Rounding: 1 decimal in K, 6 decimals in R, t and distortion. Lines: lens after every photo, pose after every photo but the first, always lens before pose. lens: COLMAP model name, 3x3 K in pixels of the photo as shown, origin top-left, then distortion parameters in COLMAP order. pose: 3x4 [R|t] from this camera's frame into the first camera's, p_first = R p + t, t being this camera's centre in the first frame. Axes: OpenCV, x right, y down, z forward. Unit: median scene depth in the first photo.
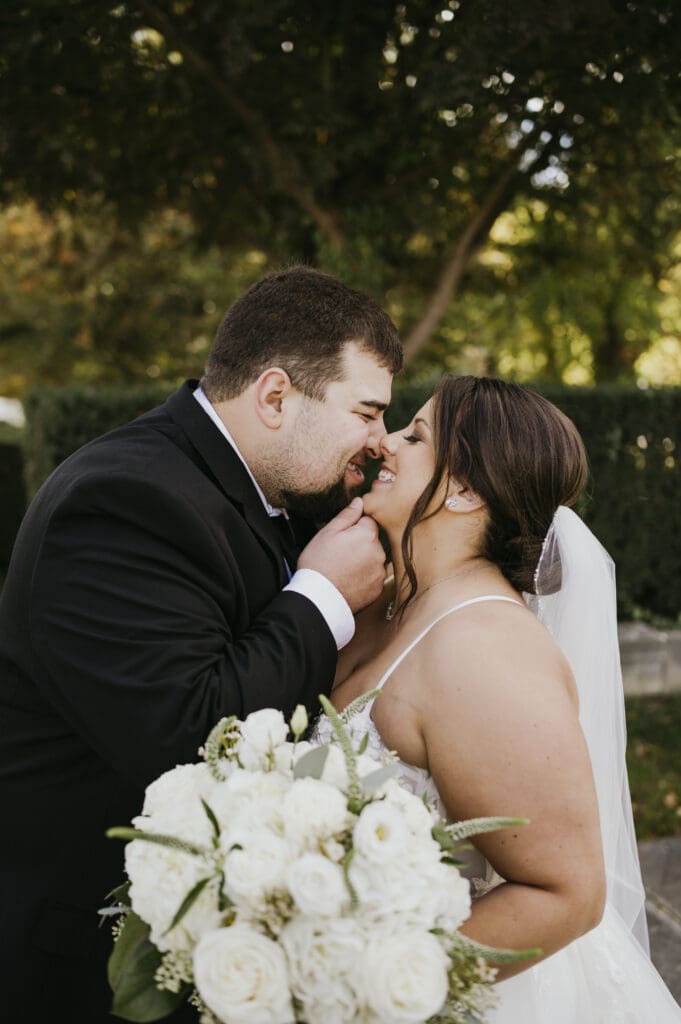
lens RADIAL K [[972.8, 0, 340.5], [0, 972.8, 512.0], [0, 0, 1]] dist [-0.008862, 0.019936]
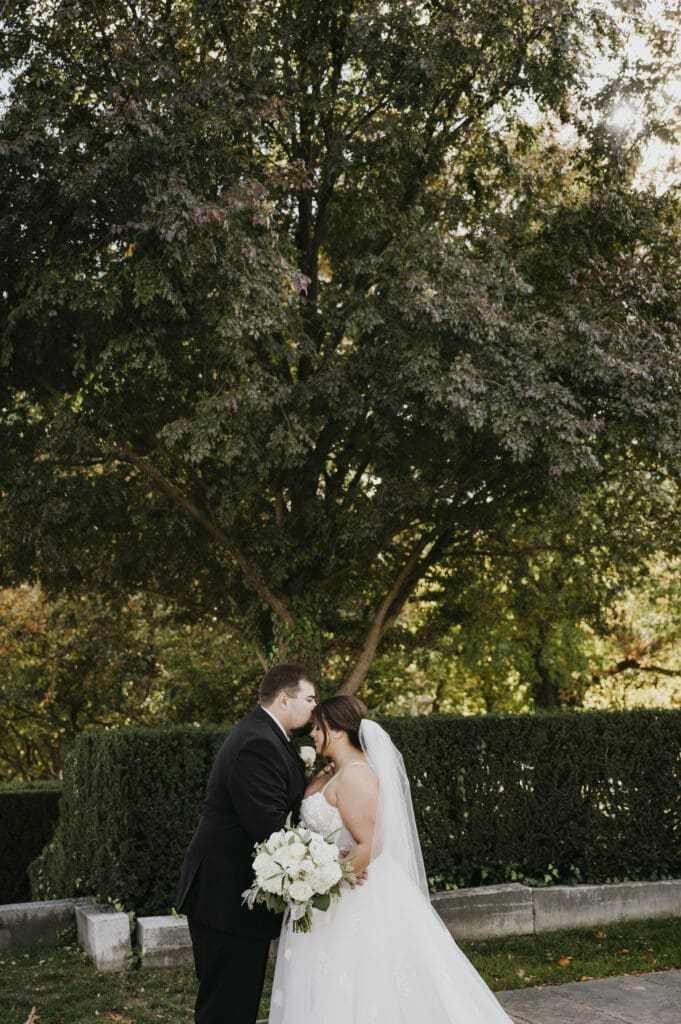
lens RADIAL K [[972.8, 0, 340.5], [0, 972.8, 512.0], [0, 0, 1]] dist [-0.008862, 0.019936]
pose [[0.997667, -0.033649, 0.059402, -0.005405], [0.052212, 0.936663, -0.346318, 0.069277], [-0.043986, 0.348611, 0.936235, -0.382938]]
